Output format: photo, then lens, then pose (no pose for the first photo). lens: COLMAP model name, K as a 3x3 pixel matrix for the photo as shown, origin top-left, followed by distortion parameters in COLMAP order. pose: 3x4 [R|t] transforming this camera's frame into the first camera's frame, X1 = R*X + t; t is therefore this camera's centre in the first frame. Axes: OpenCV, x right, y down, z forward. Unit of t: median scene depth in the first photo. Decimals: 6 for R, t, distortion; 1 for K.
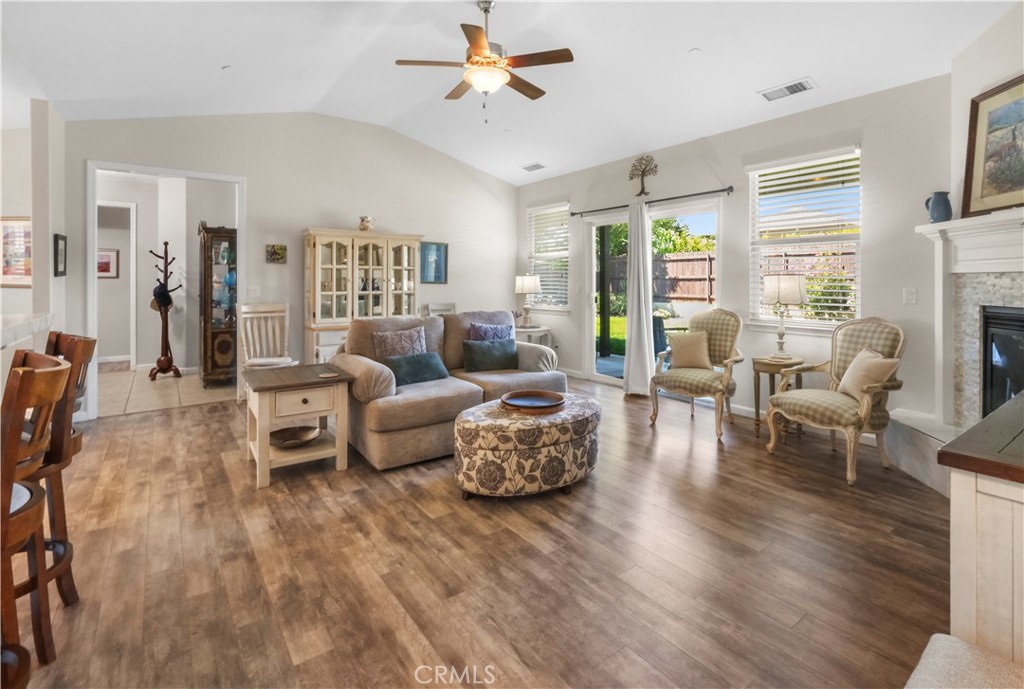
lens RADIAL K [[477.8, 0, 510.3], [0, 477.8, 343.4], [0, 0, 1]] dist [-0.005257, -0.000681]
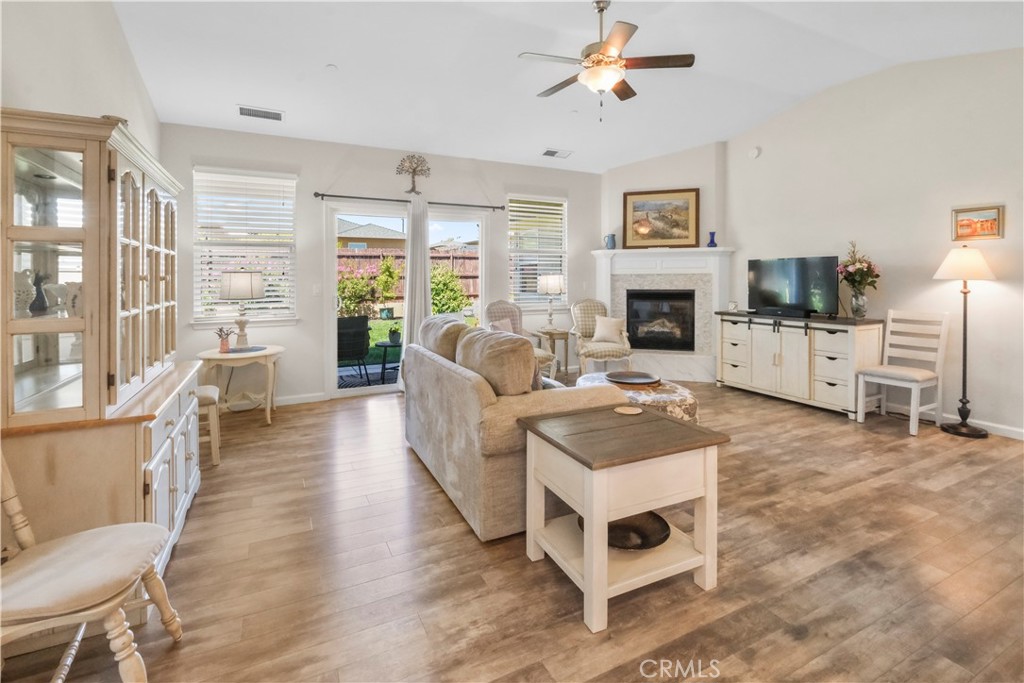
lens RADIAL K [[466.7, 0, 510.2], [0, 466.7, 341.5], [0, 0, 1]] dist [0.001293, 0.000115]
pose [[0.159020, -0.134250, 0.978105, -1.381419], [0.130665, 0.984858, 0.113933, -0.178881], [-0.978591, 0.109687, 0.174153, 1.330096]]
